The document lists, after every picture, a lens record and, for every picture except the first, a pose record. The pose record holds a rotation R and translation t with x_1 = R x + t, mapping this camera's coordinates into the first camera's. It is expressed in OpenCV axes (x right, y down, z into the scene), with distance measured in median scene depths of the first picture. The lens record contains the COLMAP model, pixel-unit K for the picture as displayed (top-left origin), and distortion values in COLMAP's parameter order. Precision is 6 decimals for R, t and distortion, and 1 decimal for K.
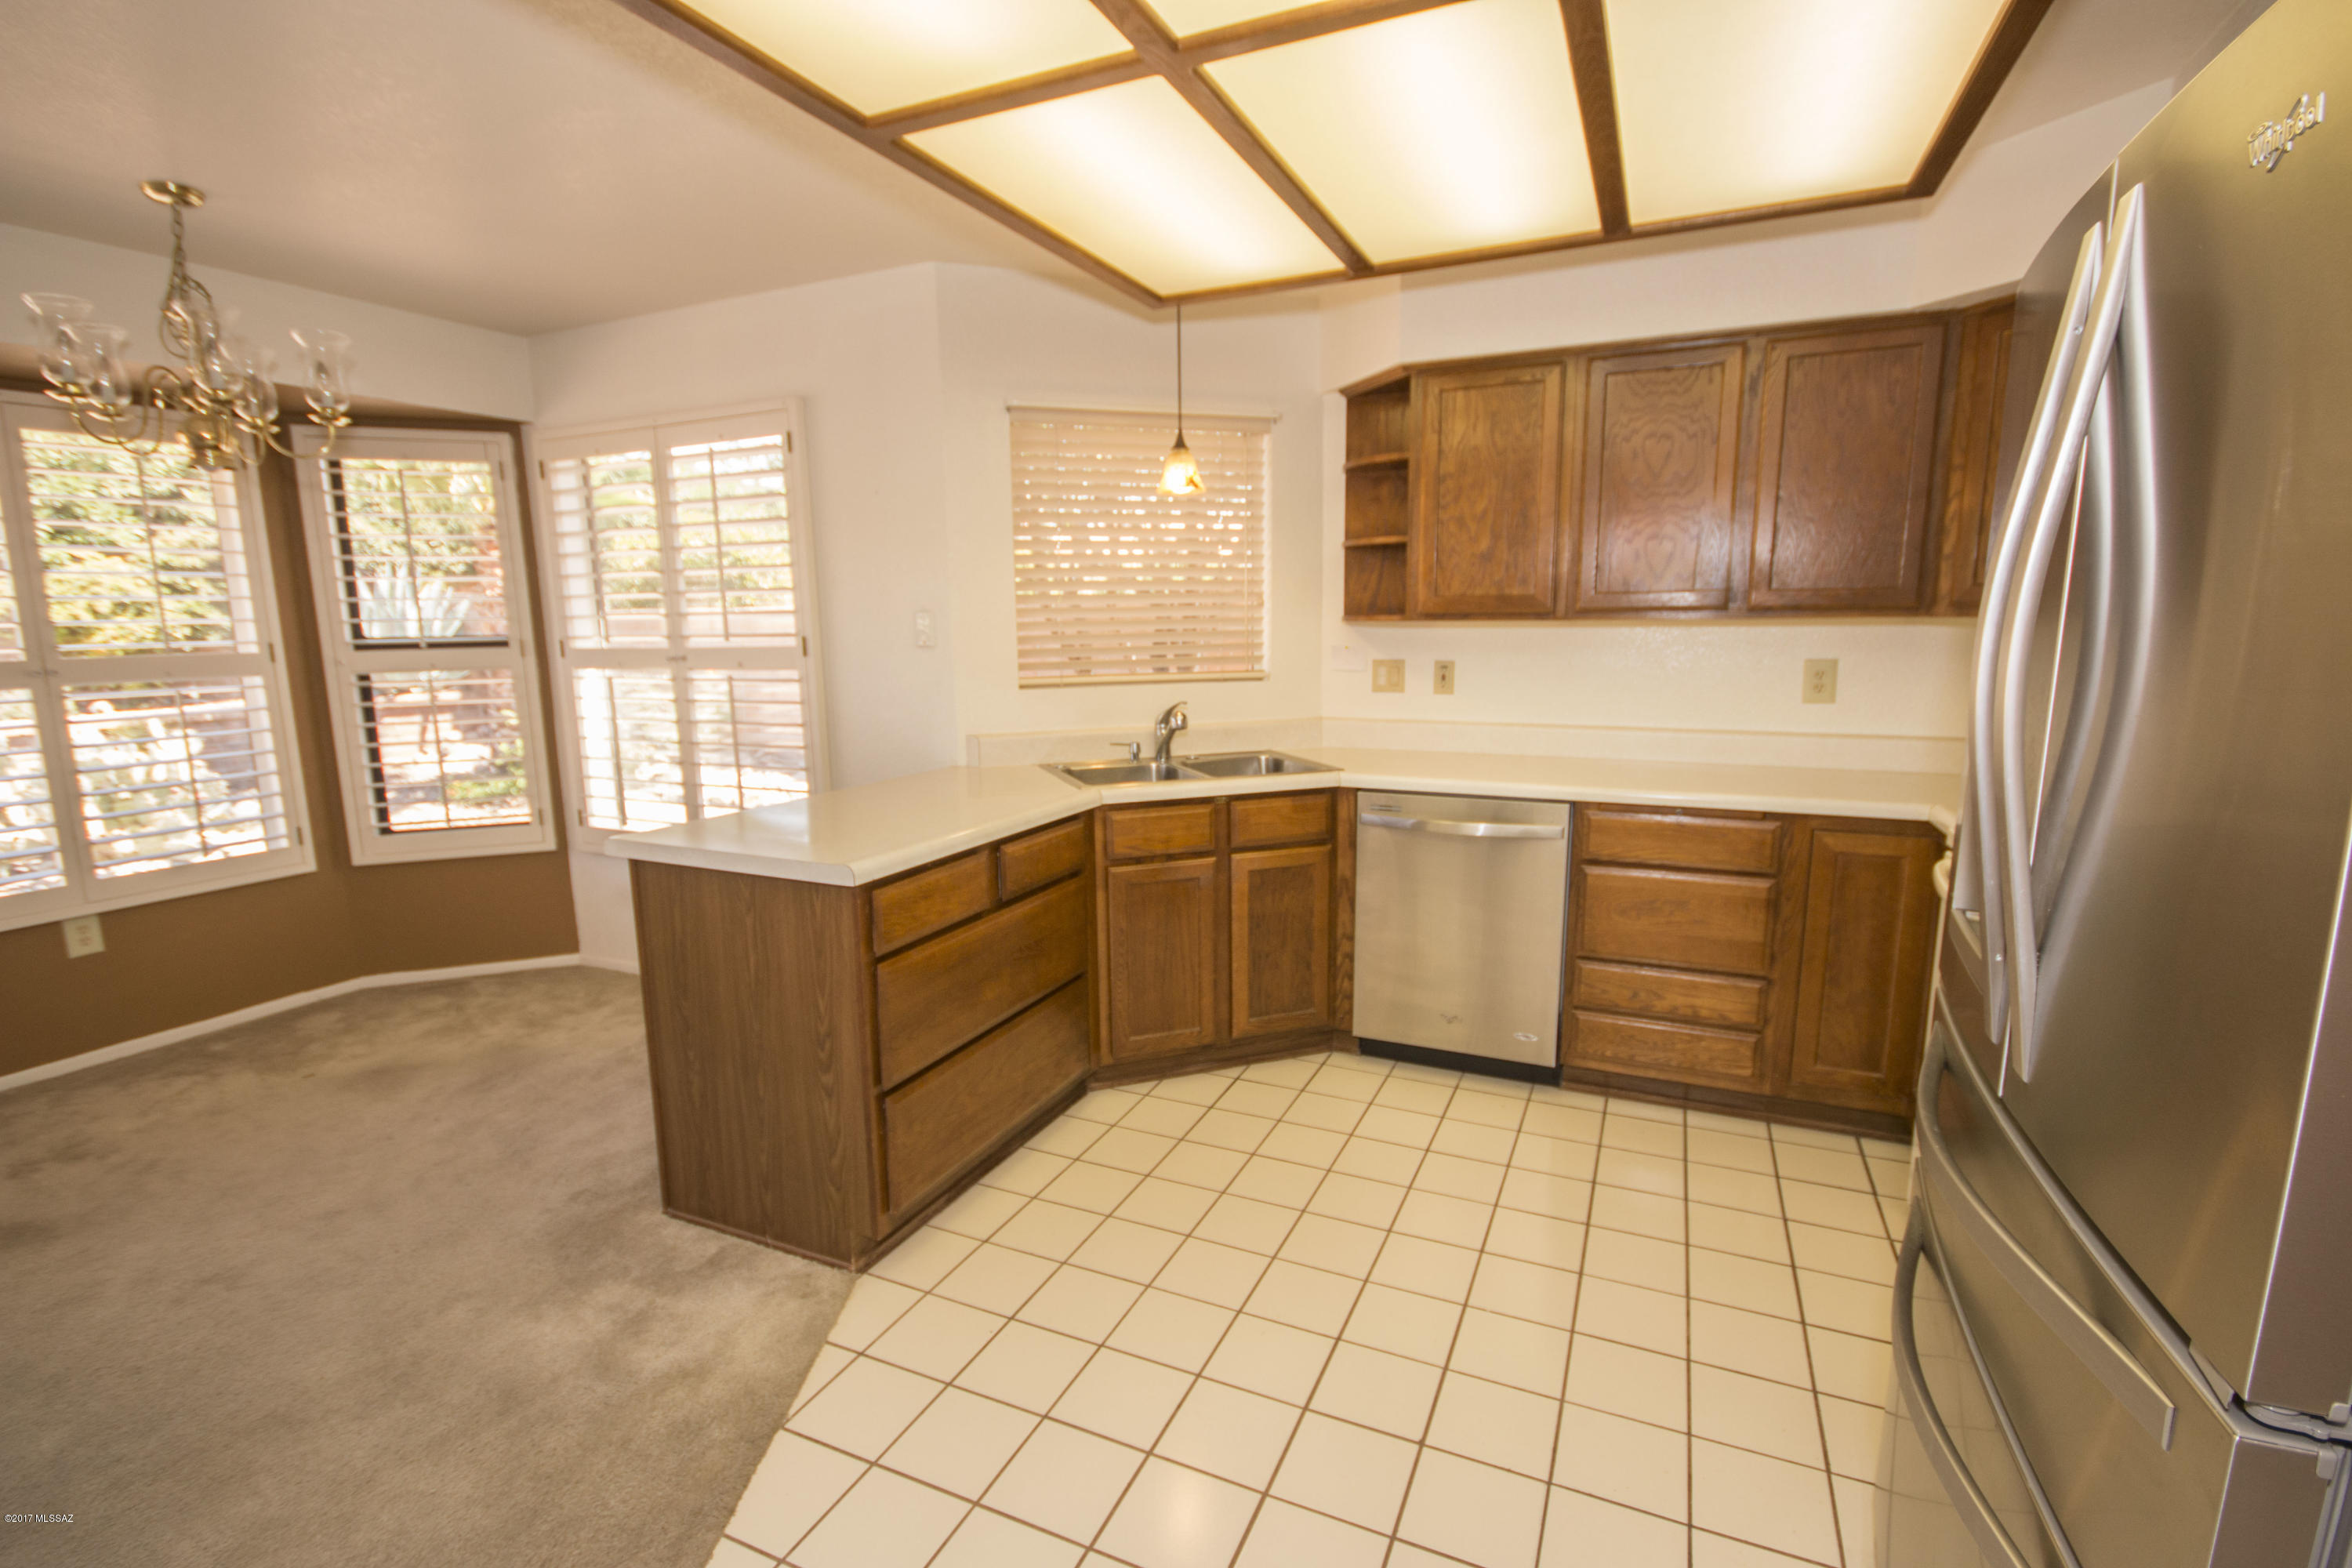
lens RADIAL K [[1079.9, 0, 1173.1], [0, 1079.9, 795.3], [0, 0, 1]] dist [-0.003886, -0.006386]
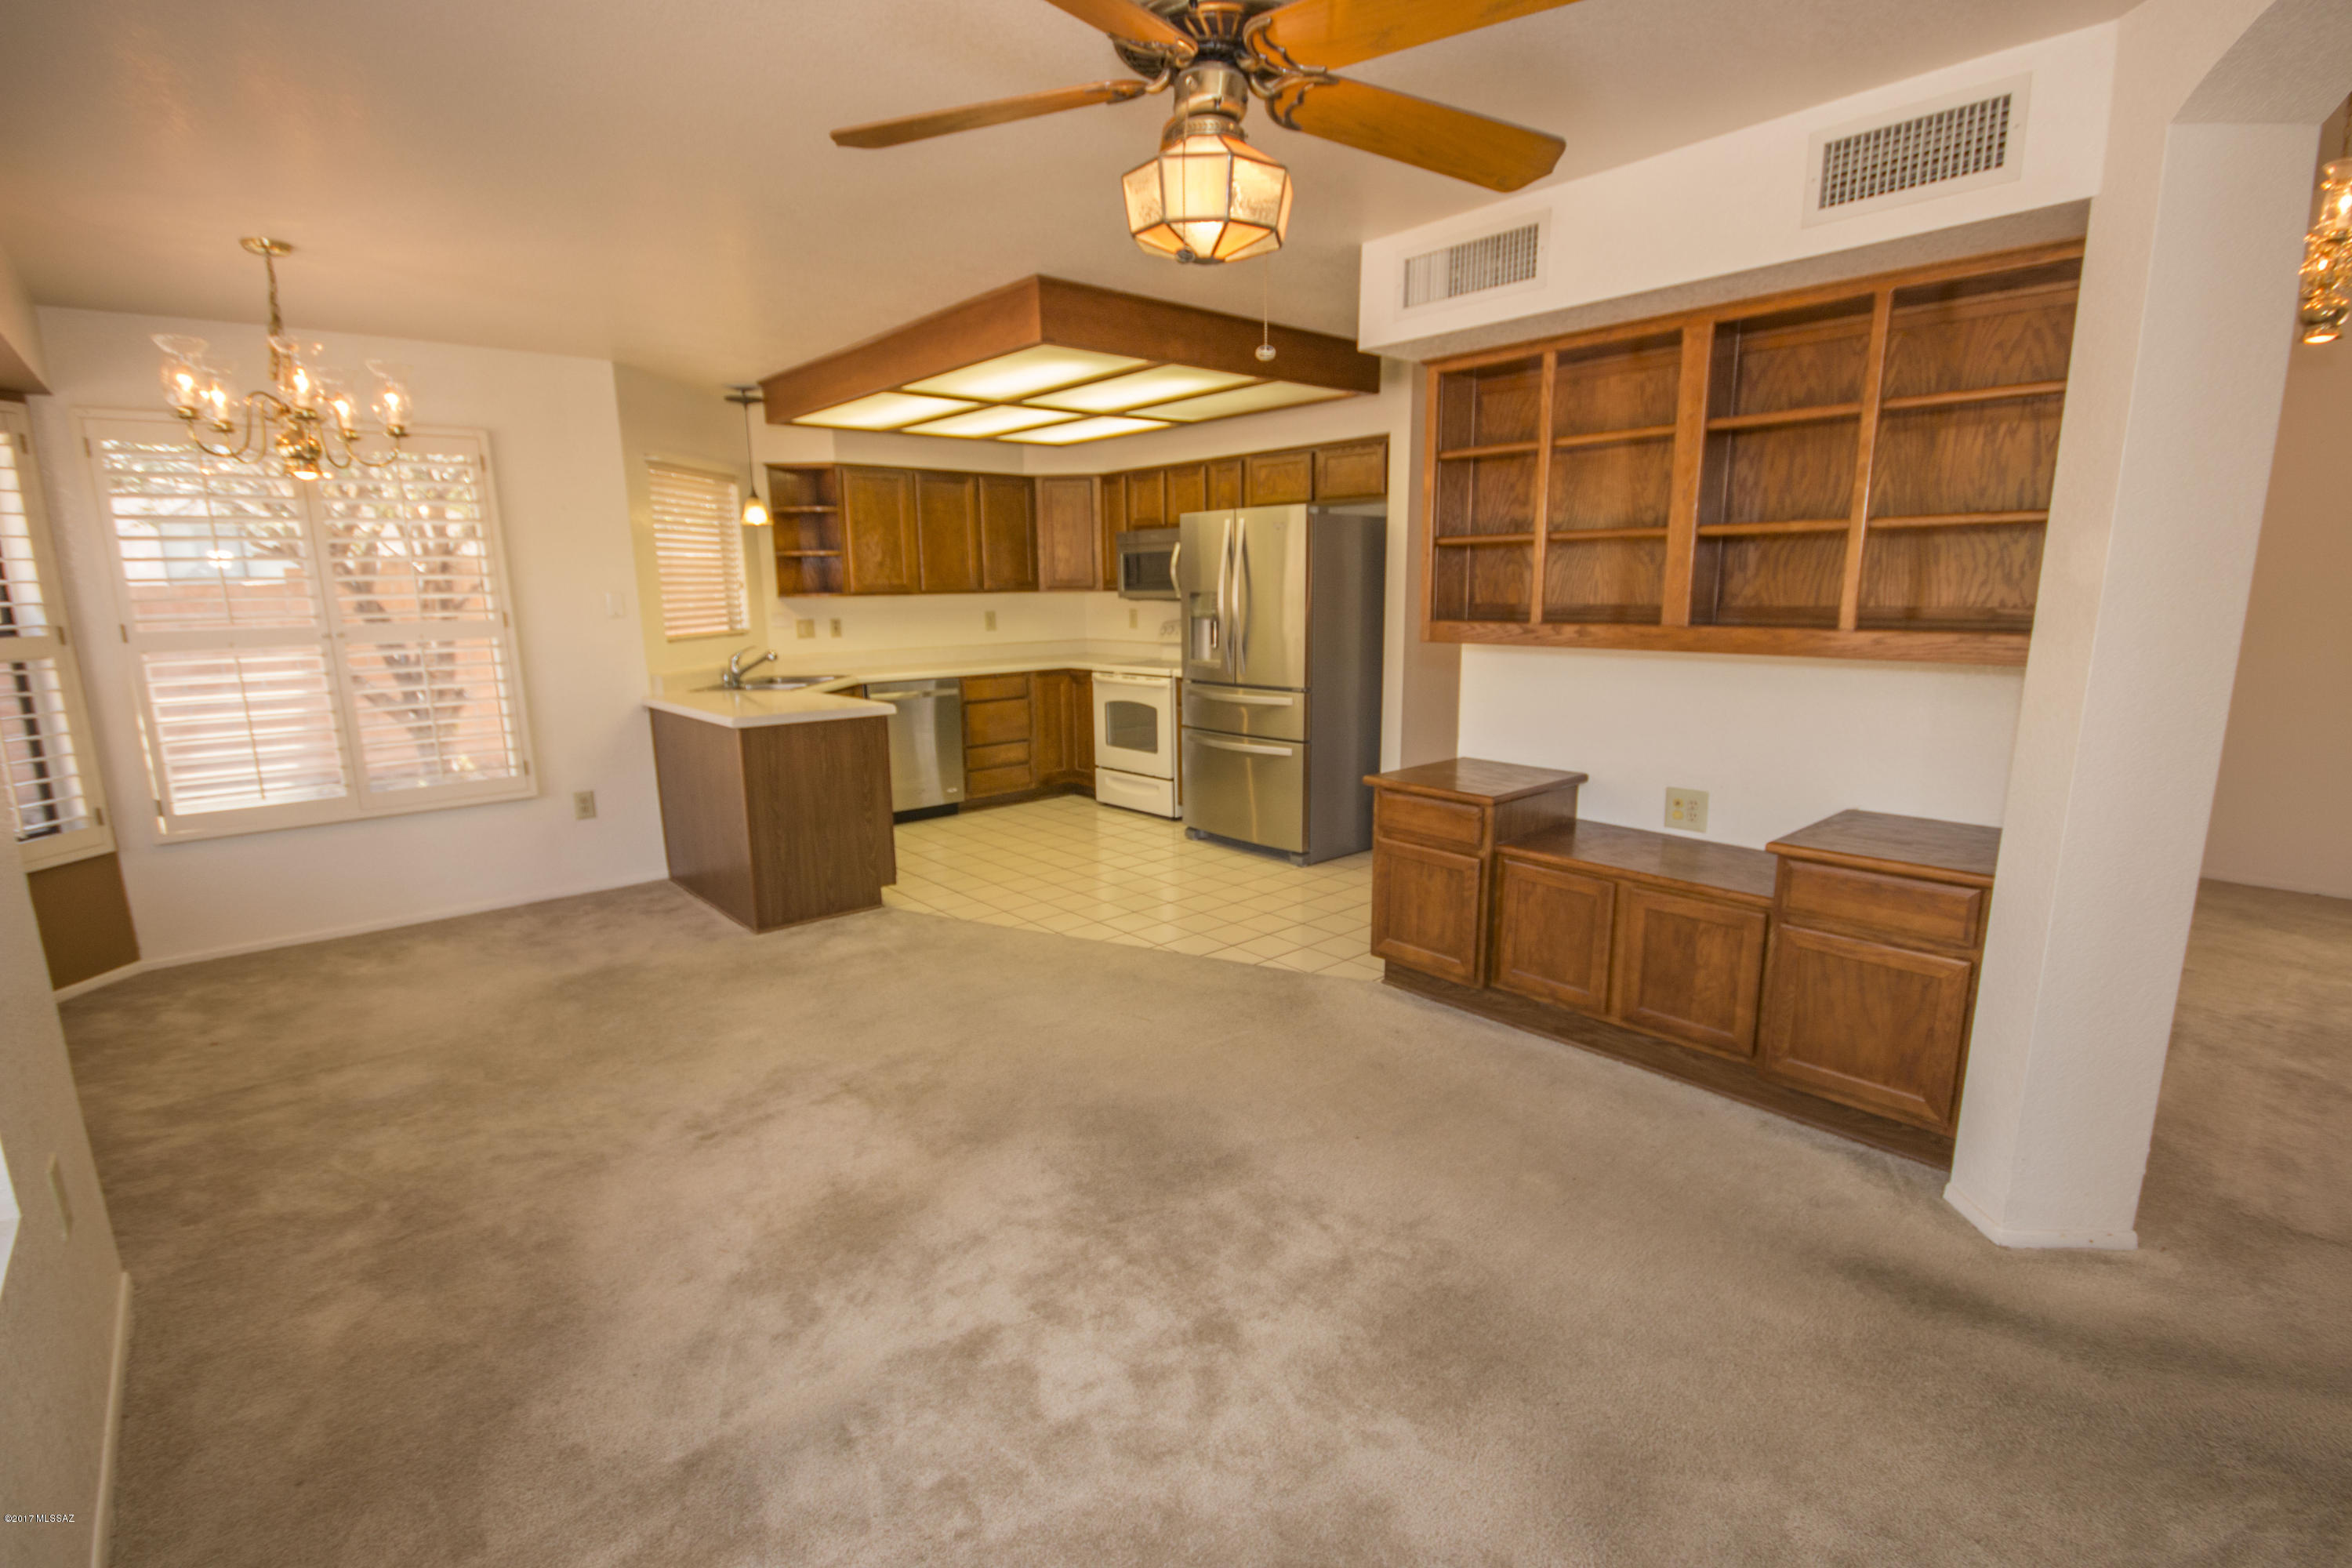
lens RADIAL K [[1079.9, 0, 1176.6], [0, 1079.9, 794.7], [0, 0, 1]] dist [-0.003886, -0.006386]
pose [[0.404561, -0.170288, 0.898517, -1.372004], [0.158643, 0.980682, 0.114431, 0.056787], [-0.900646, 0.096250, 0.423761, -0.301724]]
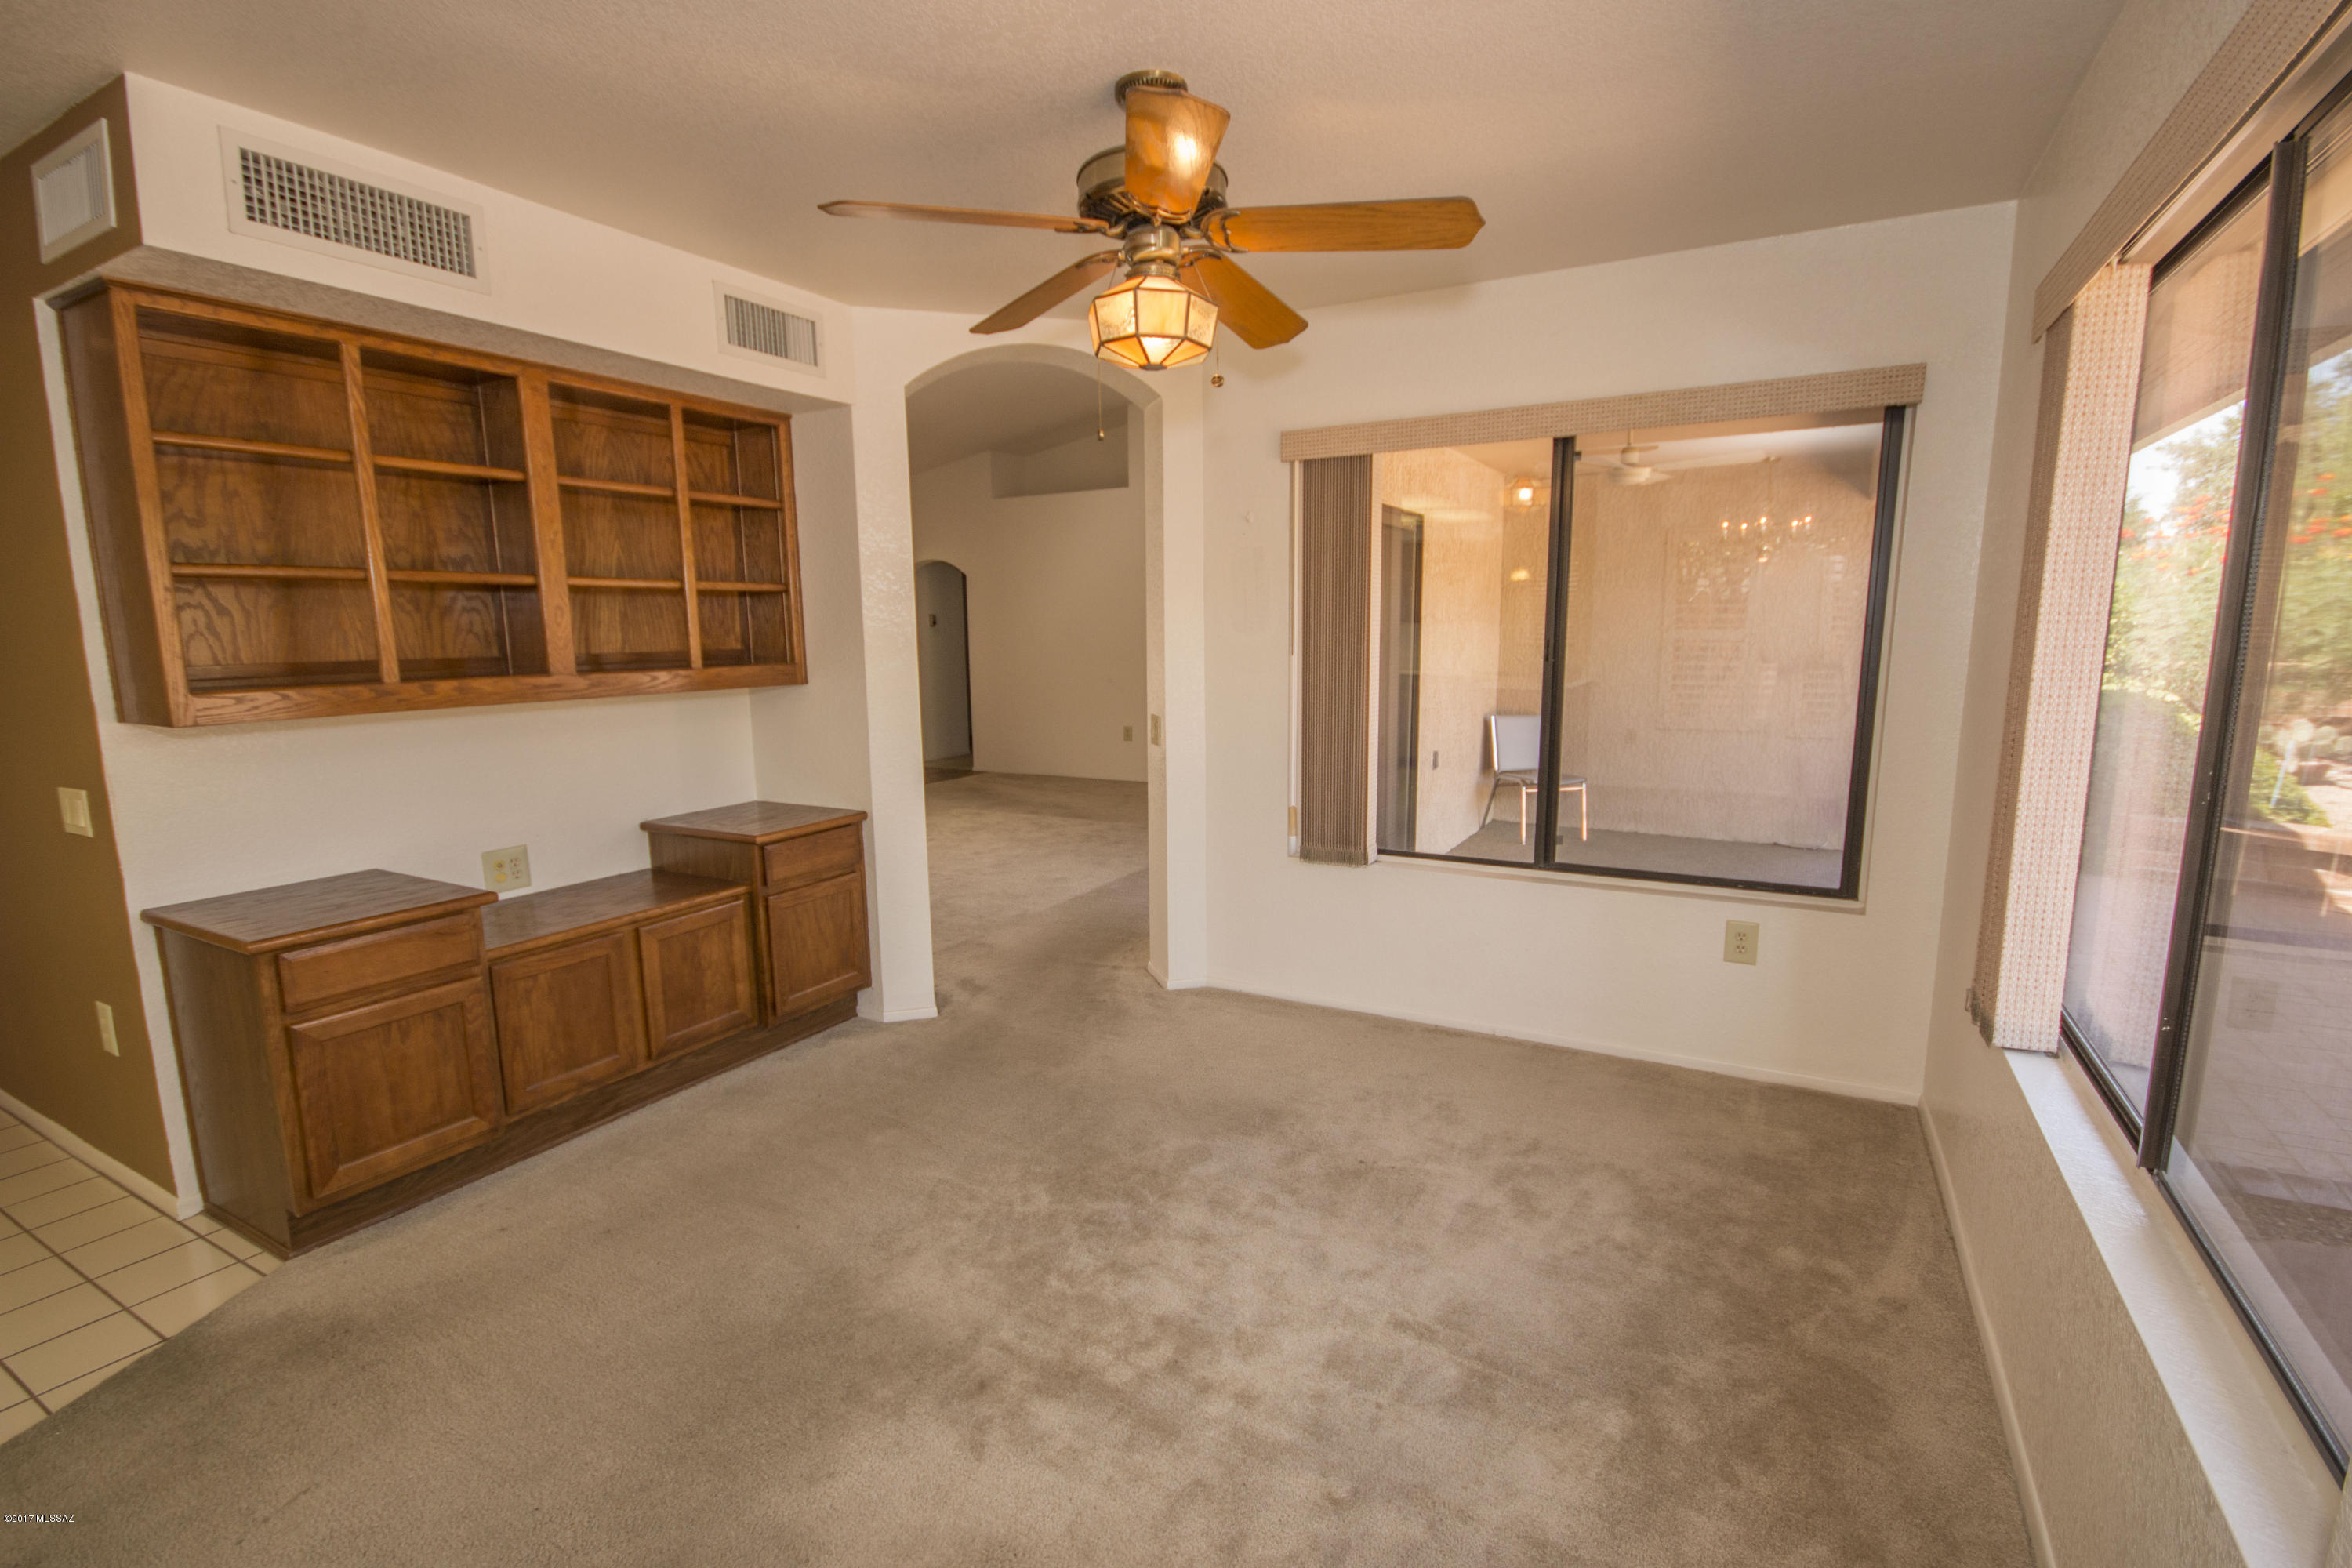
lens RADIAL K [[1079.9, 0, 1167.0], [0, 1079.9, 781.5], [0, 0, 1]] dist [-0.003886, -0.006386]
pose [[-0.997466, 0.010135, 0.070413, -0.908489], [0.031125, 0.952208, 0.303860, -0.093832], [-0.063968, 0.305282, -0.950111, 0.593389]]
